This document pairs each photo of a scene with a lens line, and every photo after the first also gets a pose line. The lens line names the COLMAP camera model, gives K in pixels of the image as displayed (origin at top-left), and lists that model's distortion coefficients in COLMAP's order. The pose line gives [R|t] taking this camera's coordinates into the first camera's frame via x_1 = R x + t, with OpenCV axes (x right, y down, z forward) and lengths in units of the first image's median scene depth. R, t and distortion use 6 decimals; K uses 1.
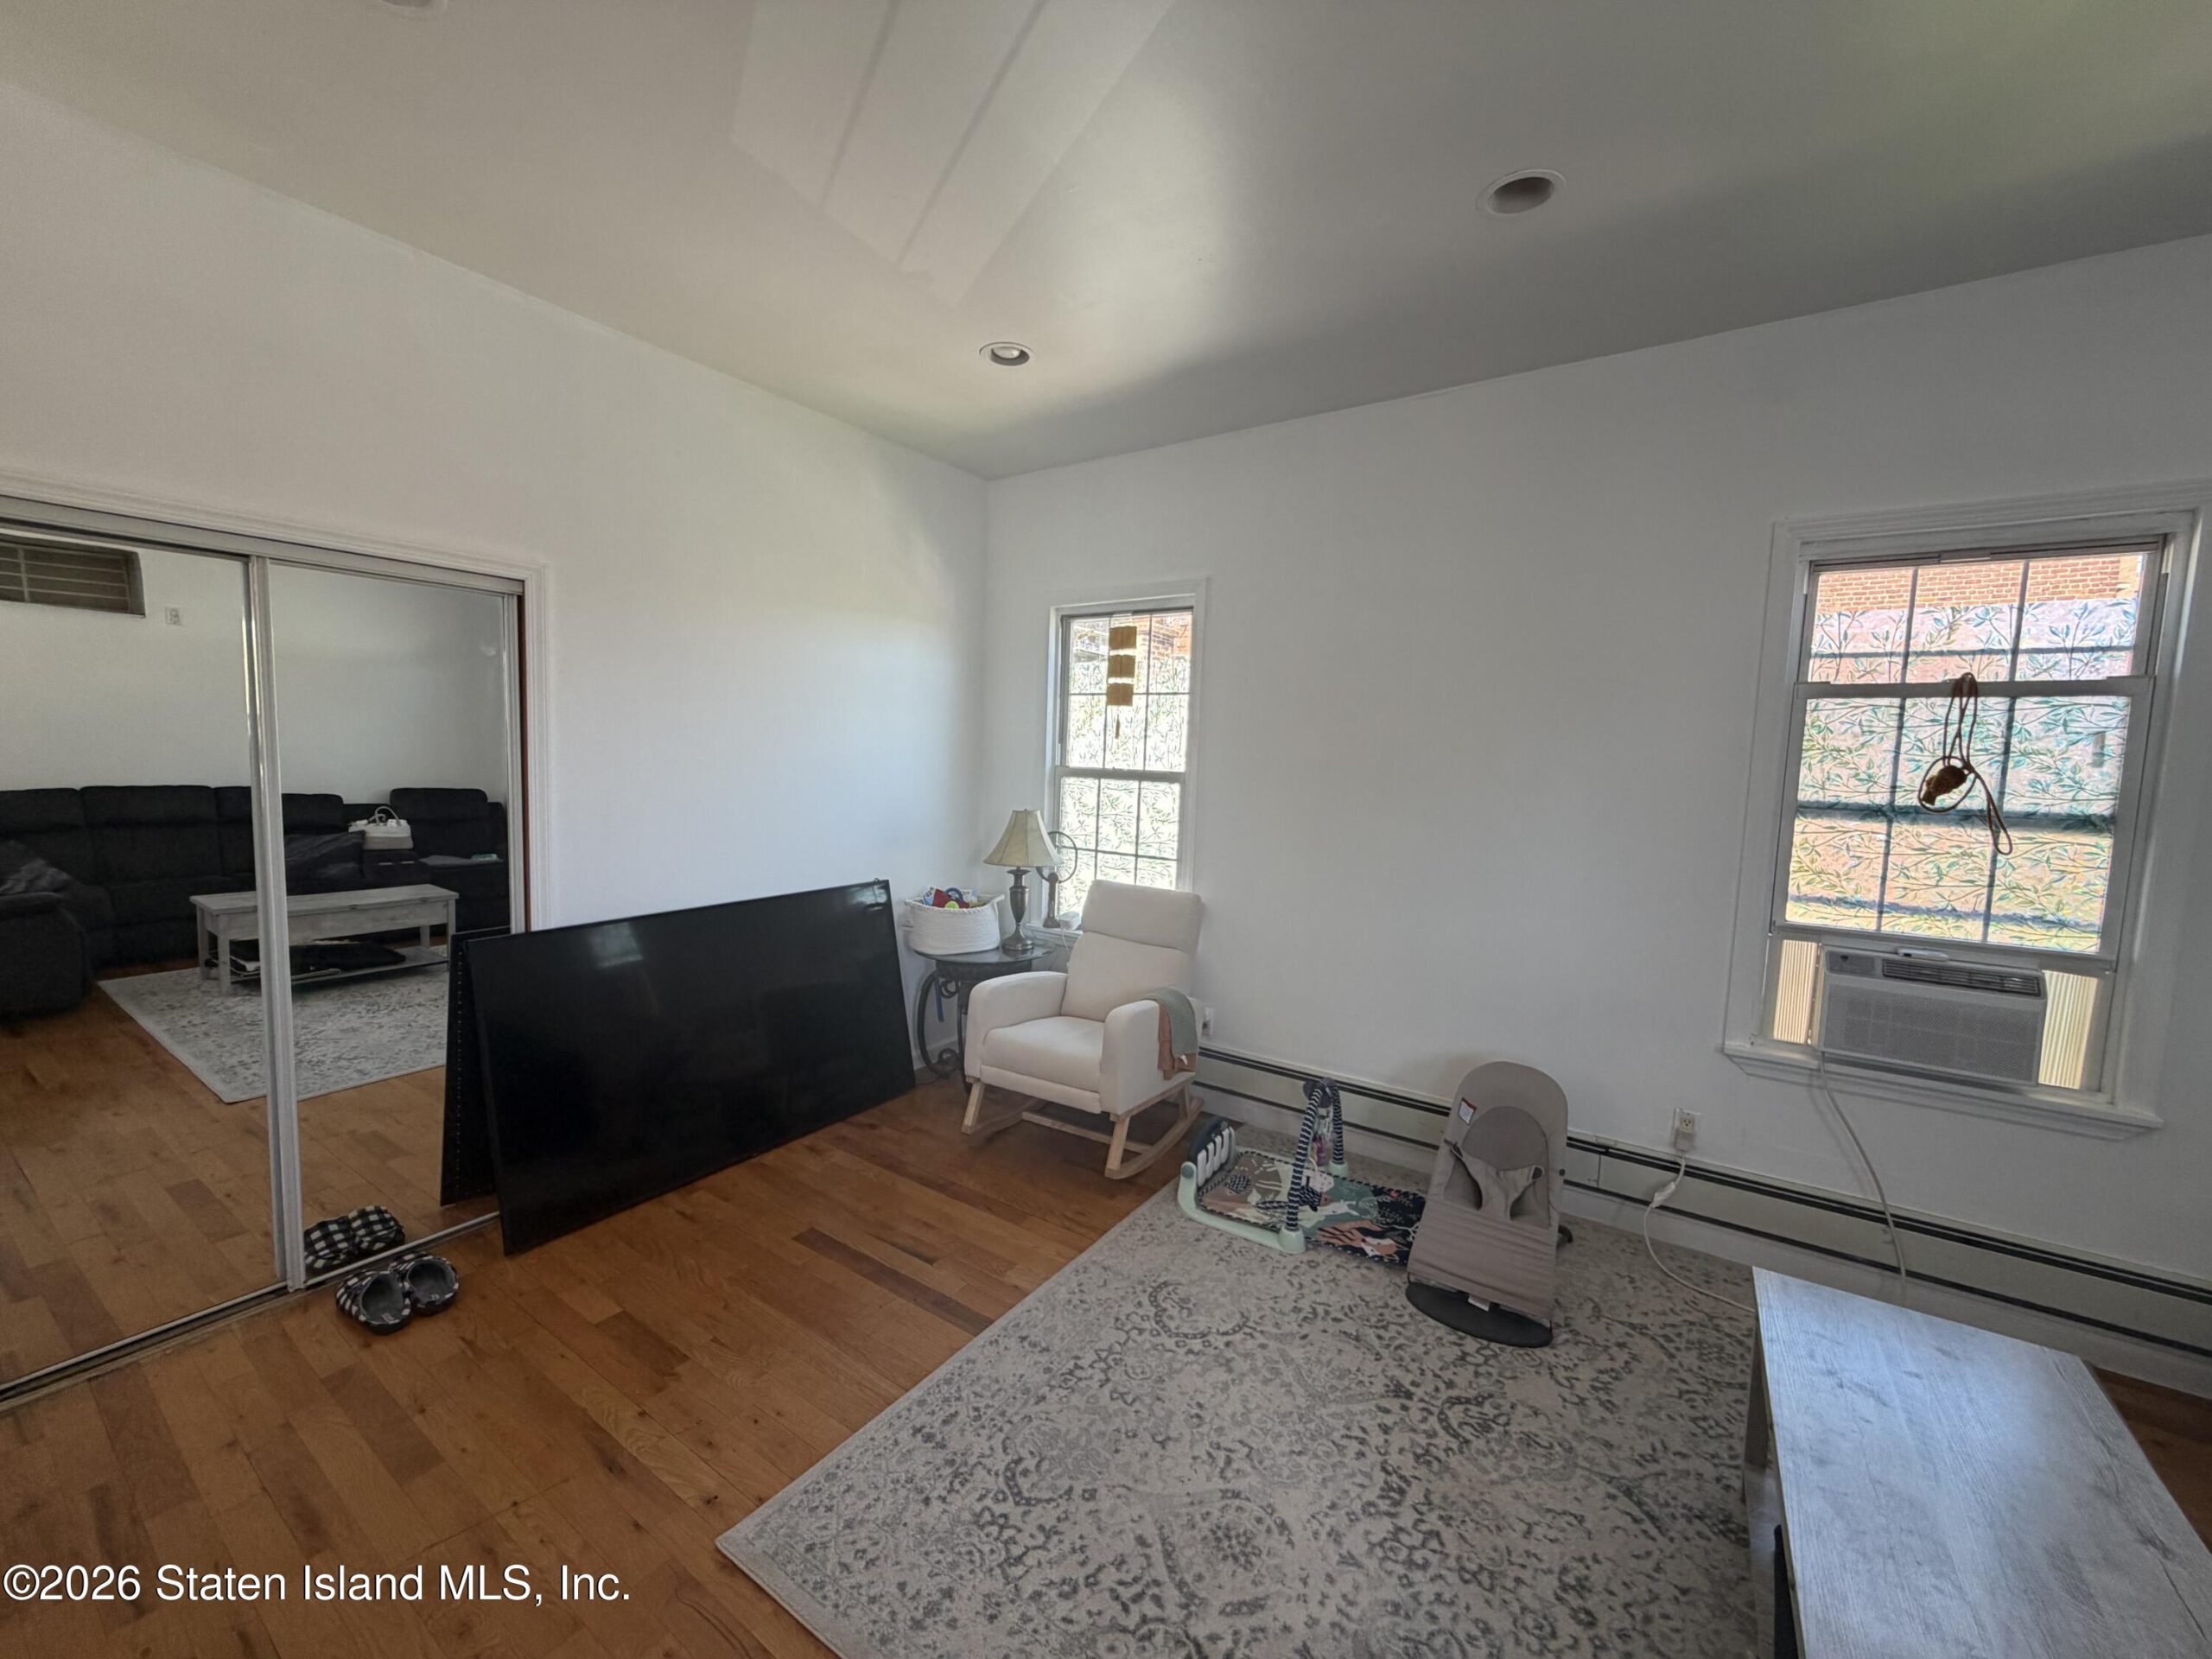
lens RADIAL K [[885.1, 0, 1100.7], [0, 885.1, 829.6], [0, 0, 1]] dist [-0.000831, -0.000098]
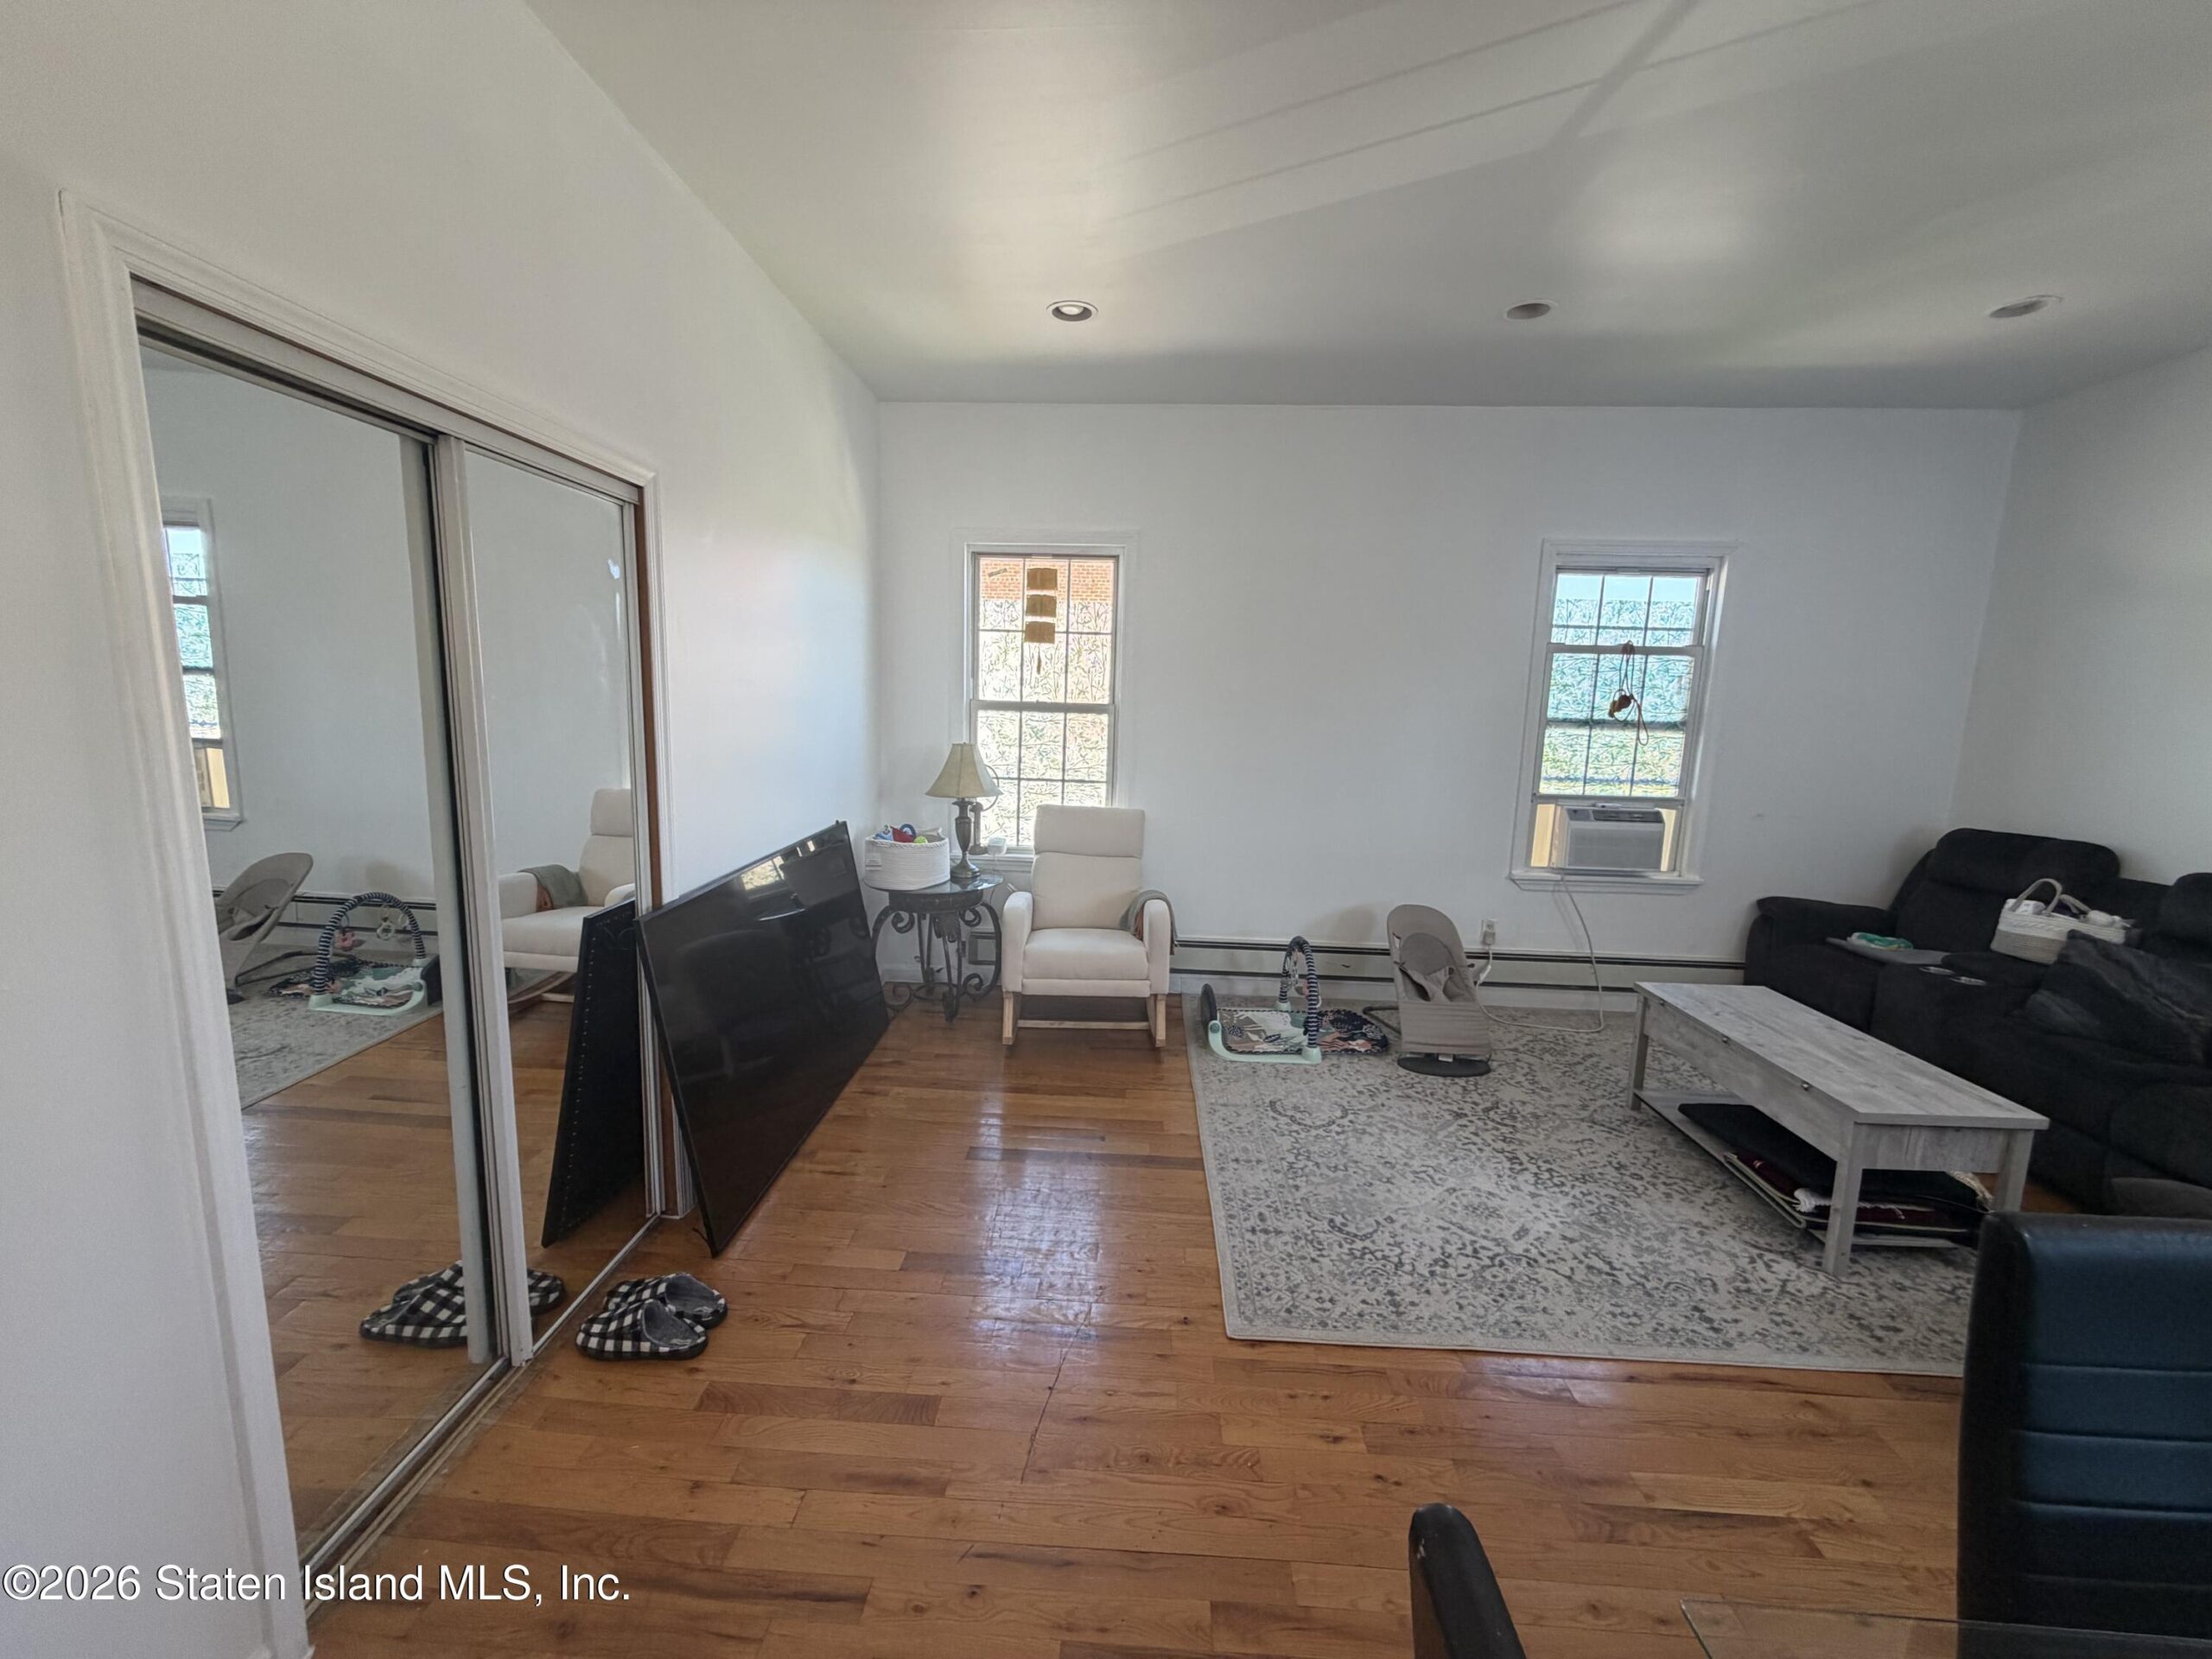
lens RADIAL K [[885.1, 0, 1100.7], [0, 885.1, 829.6], [0, 0, 1]] dist [-0.000831, -0.000098]
pose [[0.850754, -0.089658, 0.517859, -0.700055], [0.045437, 0.994199, 0.097483, -0.021870], [-0.523596, -0.059404, 0.849893, 0.043991]]
